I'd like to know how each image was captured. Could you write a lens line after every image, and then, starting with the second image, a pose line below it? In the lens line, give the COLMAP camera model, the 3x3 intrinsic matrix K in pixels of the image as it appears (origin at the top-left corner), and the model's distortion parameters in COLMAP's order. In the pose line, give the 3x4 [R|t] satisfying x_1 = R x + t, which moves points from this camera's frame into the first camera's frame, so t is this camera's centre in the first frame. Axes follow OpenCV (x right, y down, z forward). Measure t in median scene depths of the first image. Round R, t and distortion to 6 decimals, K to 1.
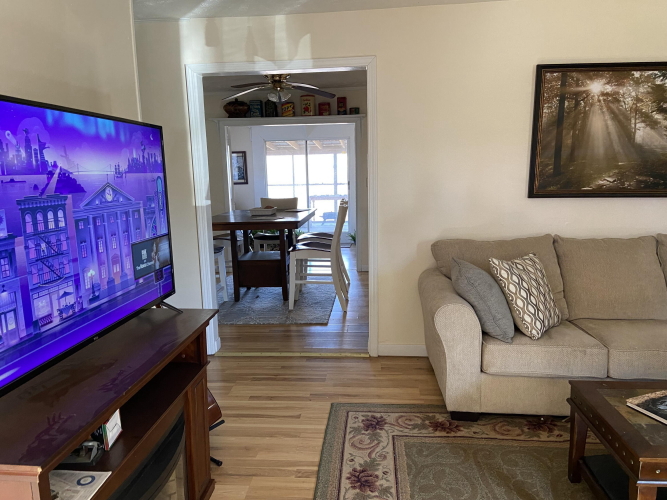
lens RADIAL K [[496.9, 0, 332.3], [0, 496.9, 255.8], [0, 0, 1]] dist [0.111270, -0.137286]
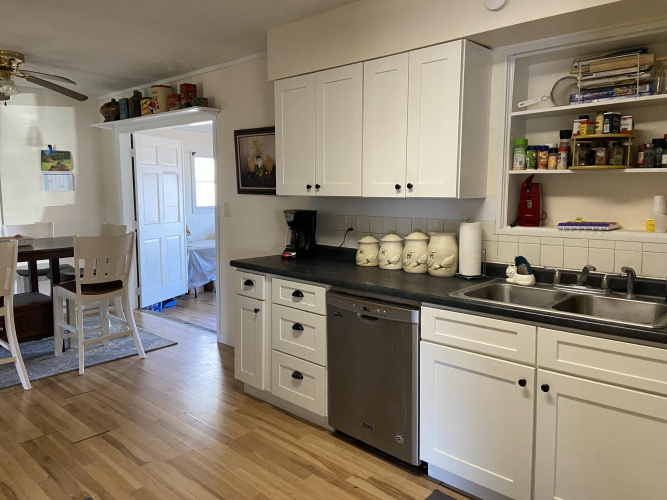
lens RADIAL K [[519.9, 0, 323.5], [0, 519.9, 241.4], [0, 0, 1]] dist [0.143104, -0.003763]
pose [[0.775263, 0.082552, -0.626221, 0.620787], [-0.108016, 0.994146, -0.002670, -0.120784], [0.622334, 0.069712, 0.779641, 0.563454]]
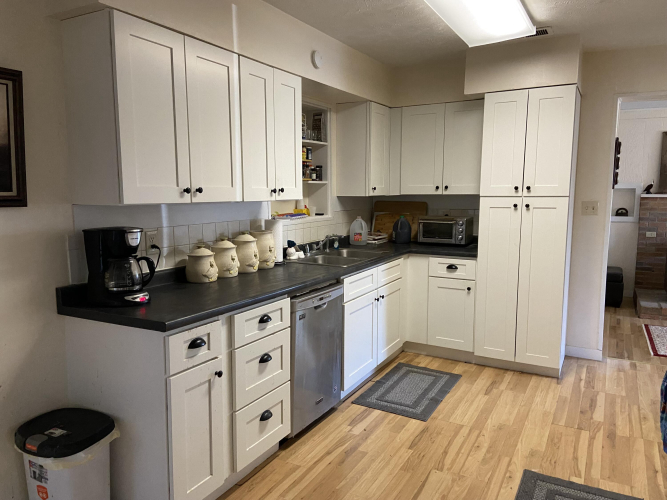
lens RADIAL K [[496.9, 0, 332.3], [0, 496.9, 255.8], [0, 0, 1]] dist [0.111270, -0.137286]
pose [[0.418737, -0.105808, 0.901922, -0.005729], [0.139140, 0.988937, 0.051417, -0.131550], [-0.897385, 0.103963, 0.428827, 0.709197]]
